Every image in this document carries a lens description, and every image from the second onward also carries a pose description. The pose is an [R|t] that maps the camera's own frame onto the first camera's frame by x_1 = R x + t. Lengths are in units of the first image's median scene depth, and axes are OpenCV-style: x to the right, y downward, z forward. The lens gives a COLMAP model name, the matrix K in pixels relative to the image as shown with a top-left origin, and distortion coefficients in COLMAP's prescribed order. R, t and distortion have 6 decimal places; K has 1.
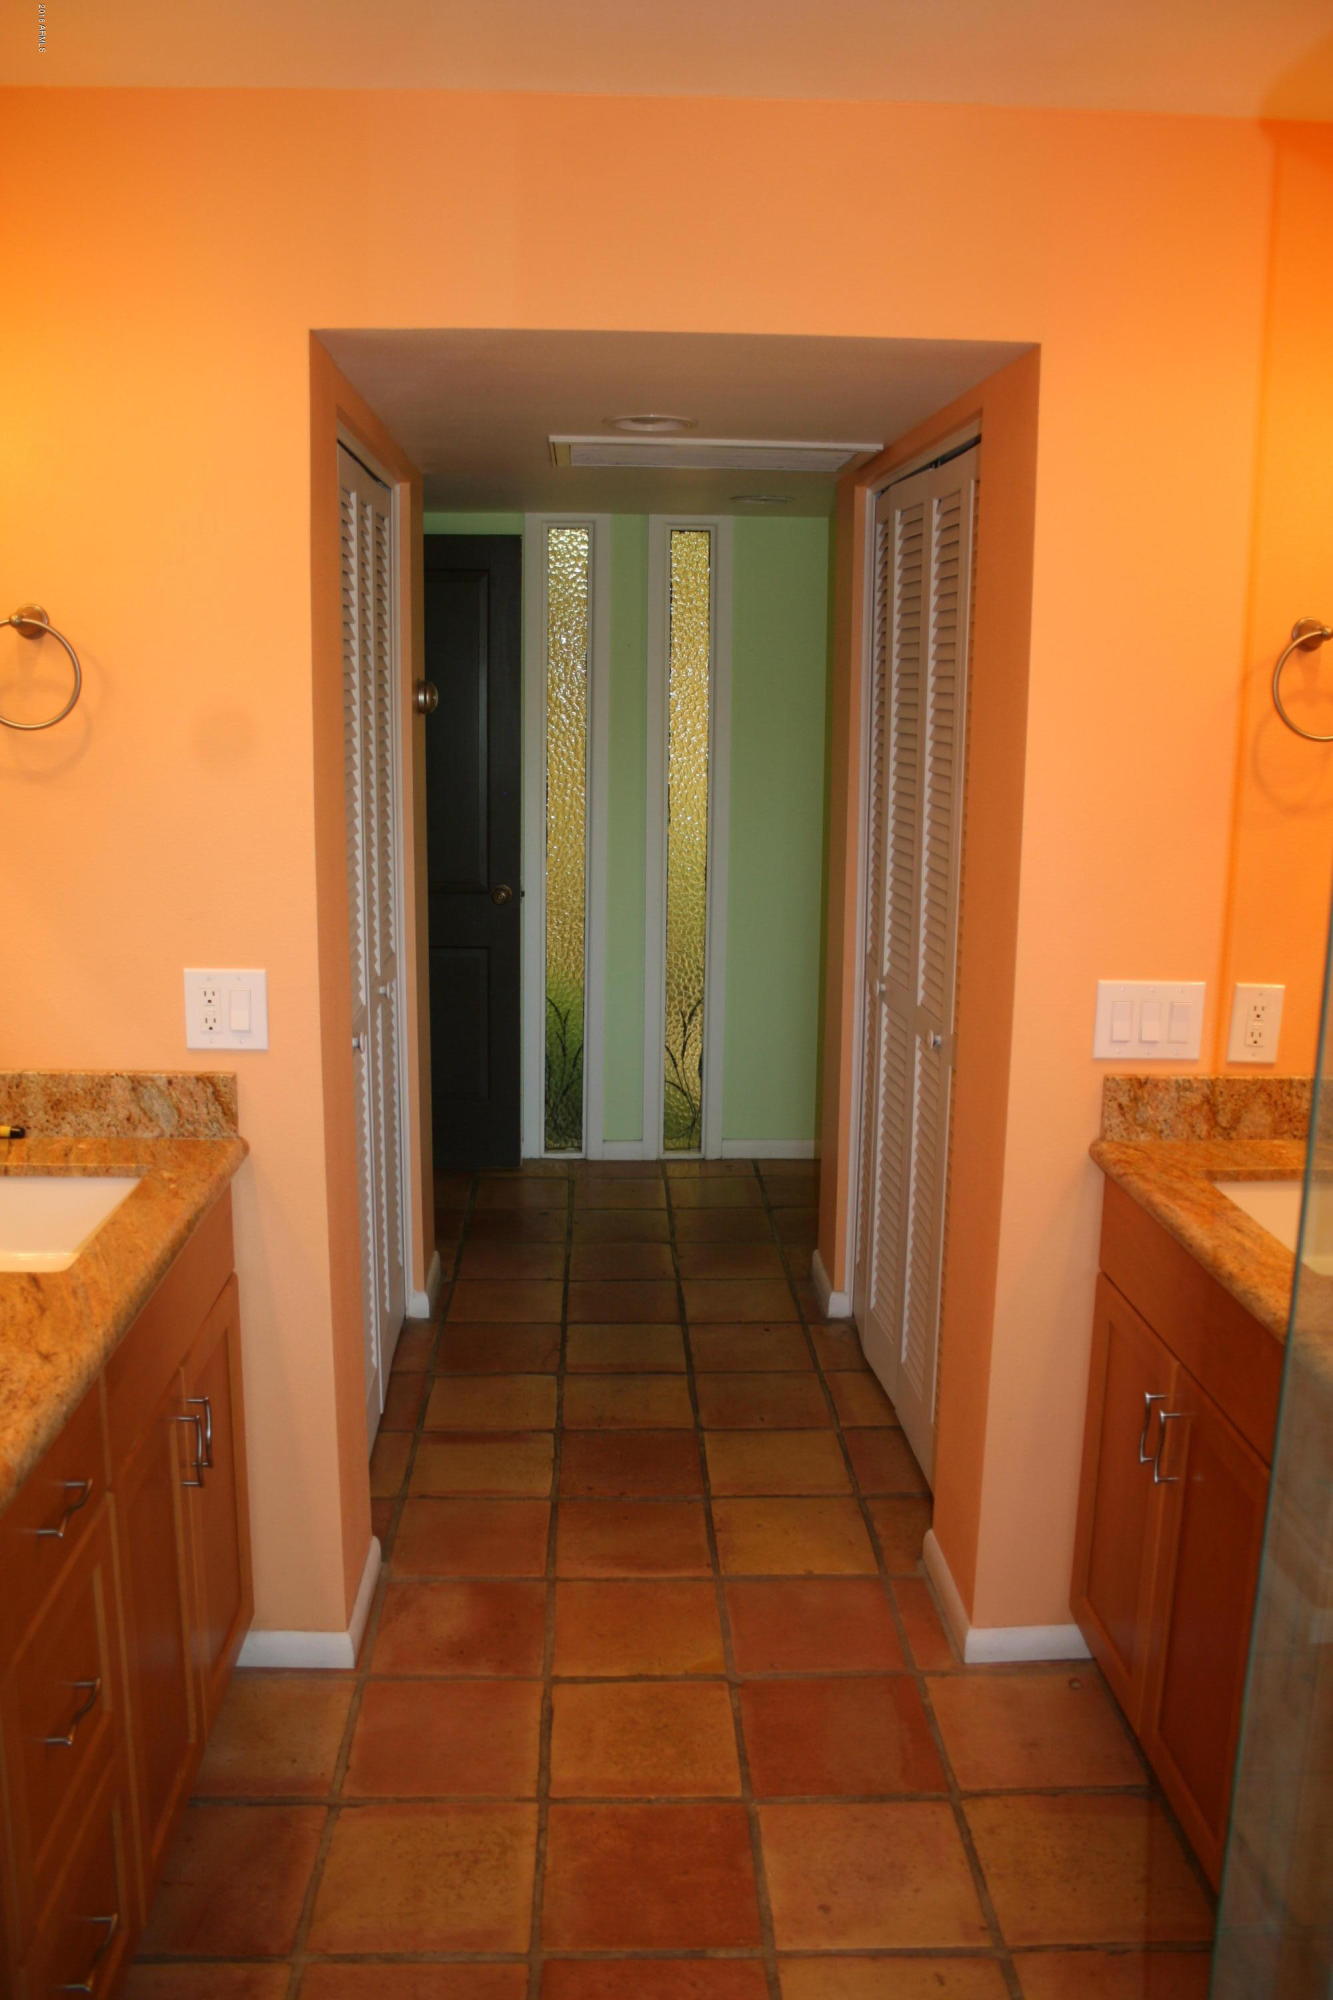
lens RADIAL K [[1645.7, 0, 660.5], [0, 1645.7, 998.8], [0, 0, 1]] dist [-0.148547, 0.126025]
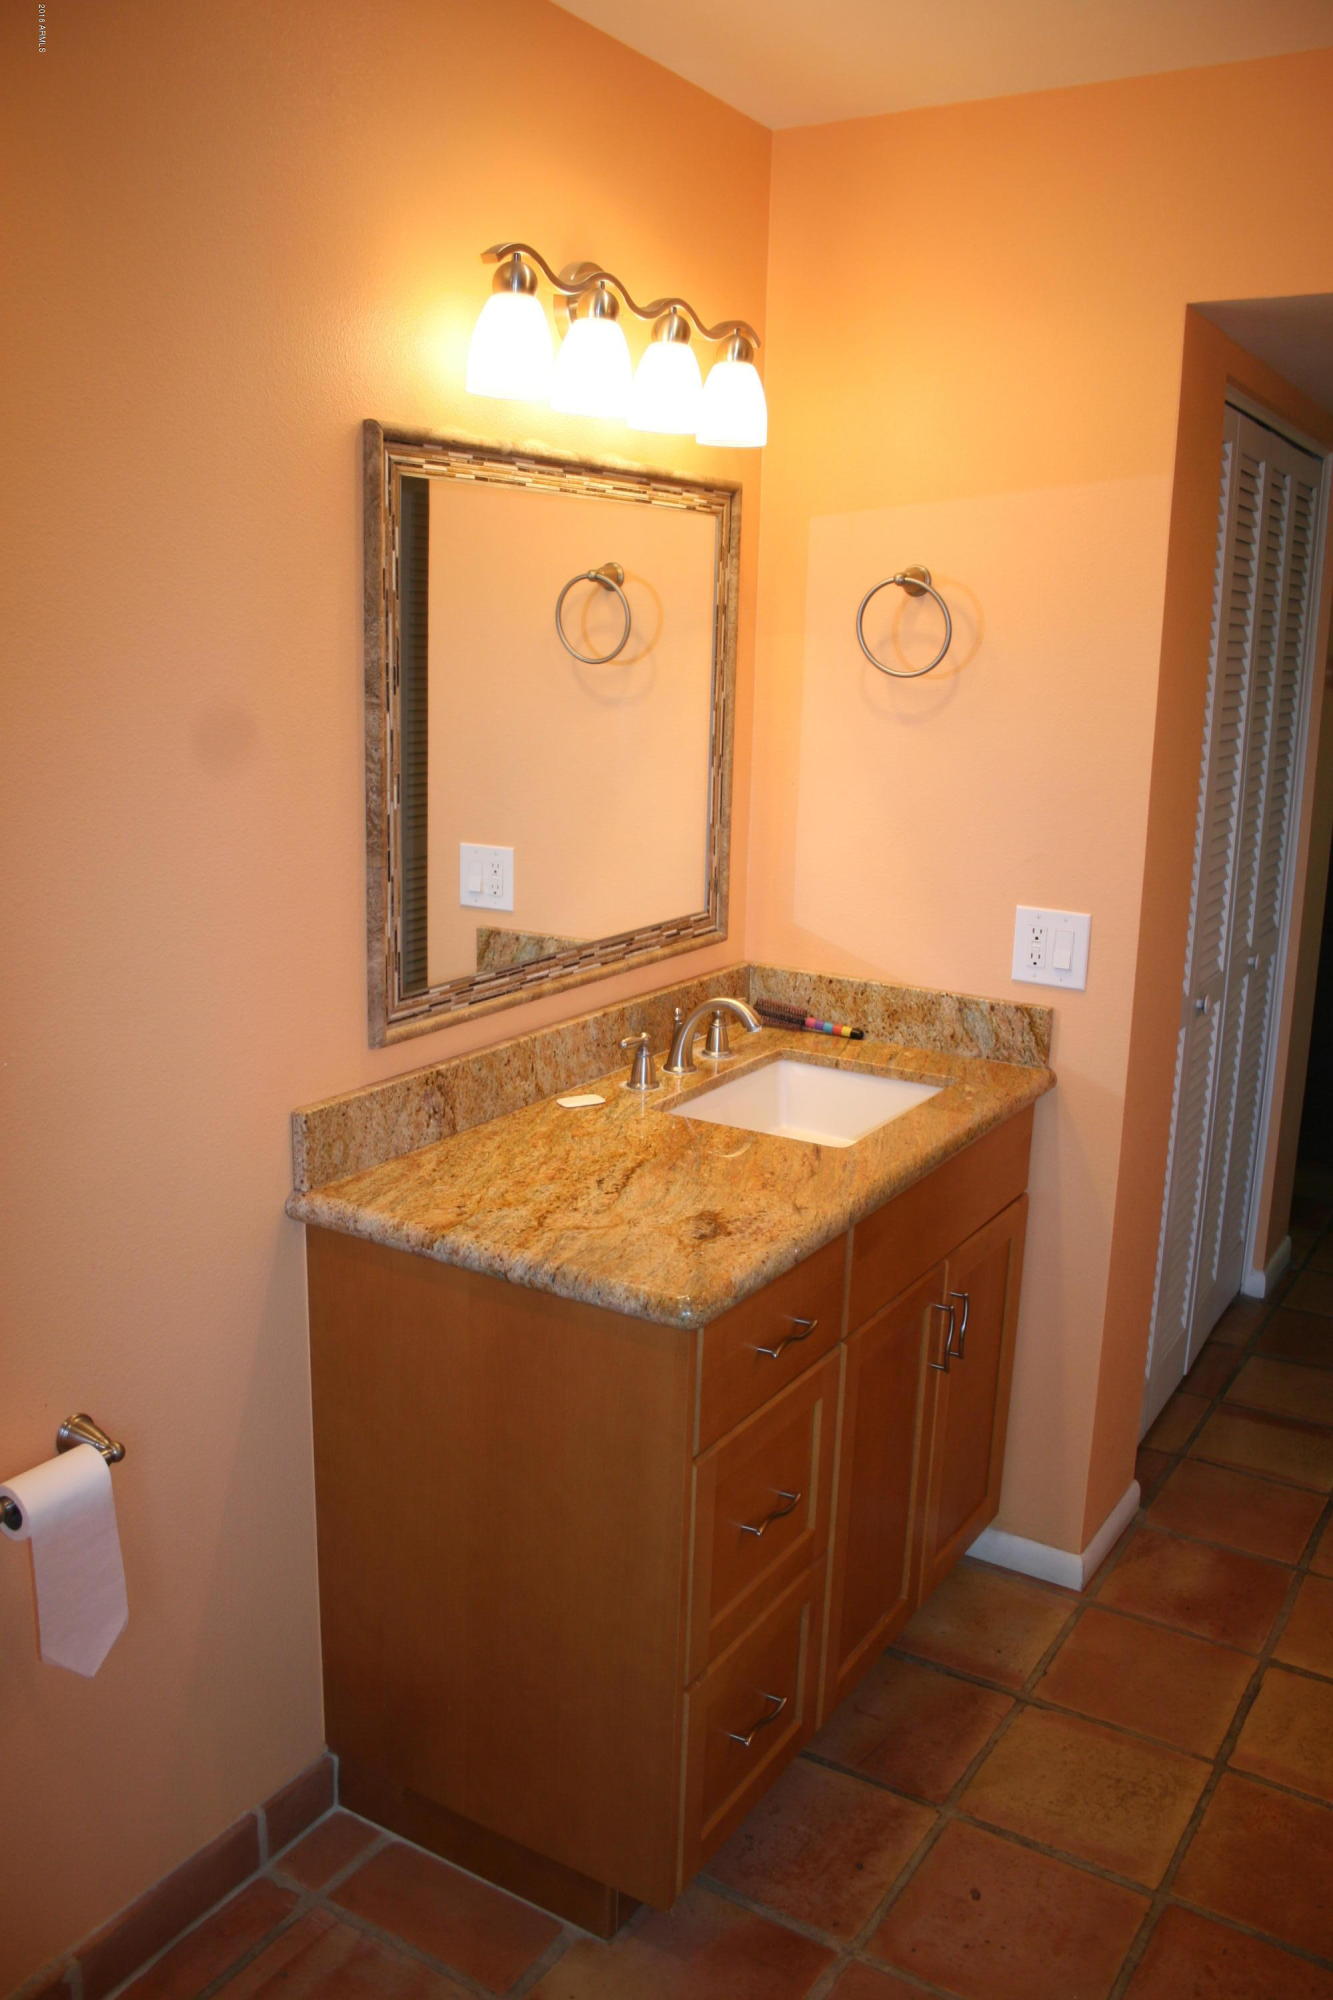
lens RADIAL K [[1645.7, 0, 672.2], [0, 1645.7, 997.3], [0, 0, 1]] dist [-0.148547, 0.126025]
pose [[0.828486, 0.130715, -0.544541, 0.115186], [-0.123473, 0.991085, 0.050050, 0.015852], [0.546229, 0.025771, 0.837239, -0.032313]]
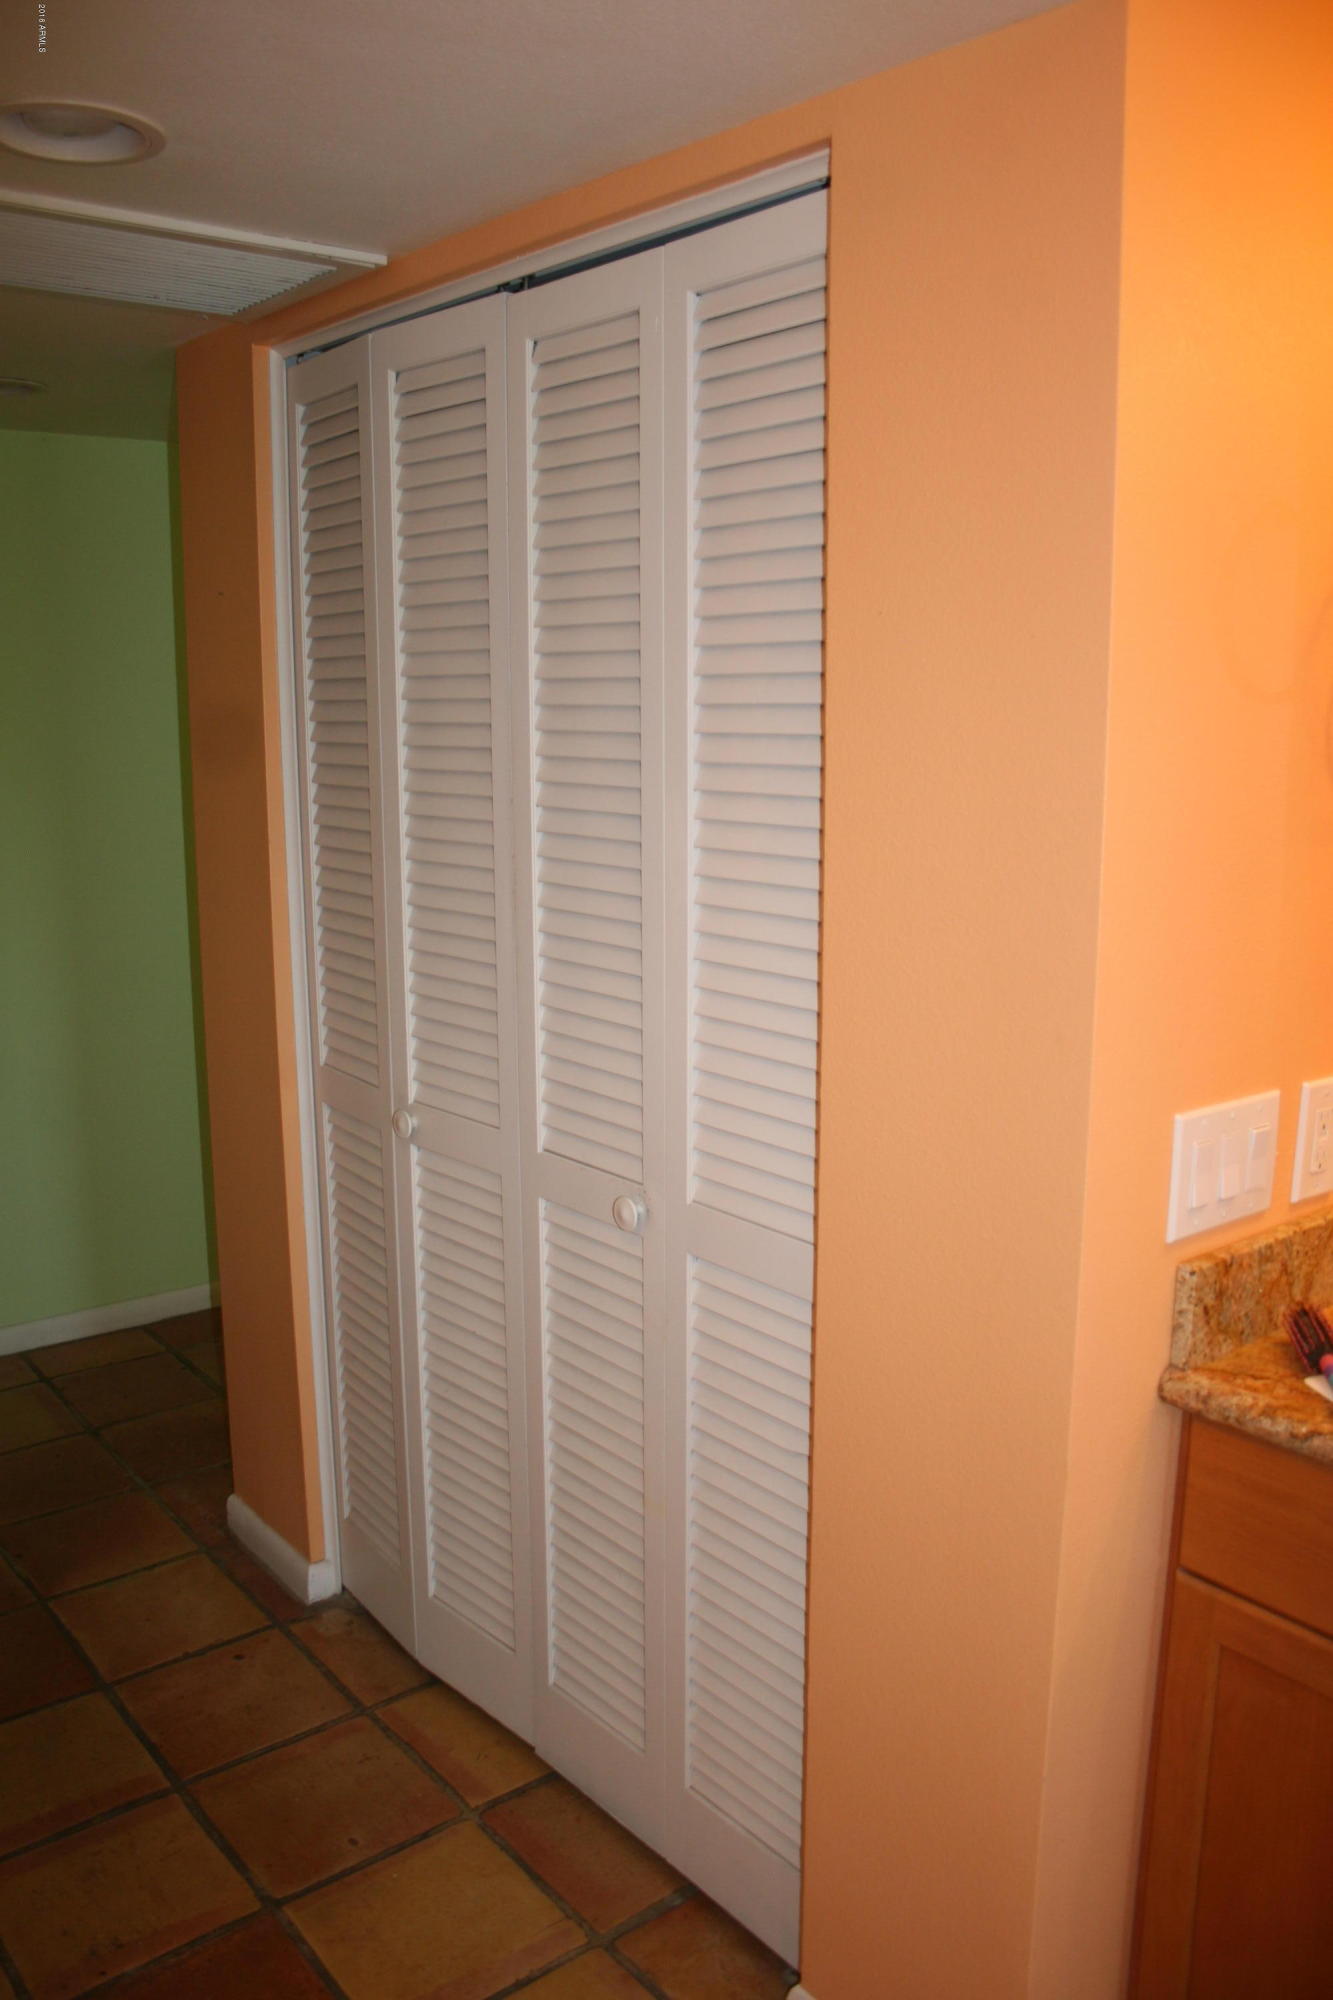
lens RADIAL K [[1645.7, 0, 676.3], [0, 1645.7, 1007.3], [0, 0, 1]] dist [-0.148547, 0.126025]
pose [[0.806562, -0.119974, 0.578847, -0.226796], [0.119641, 0.992054, 0.038909, -0.098992], [-0.578915, 0.037871, 0.814508, 0.640577]]
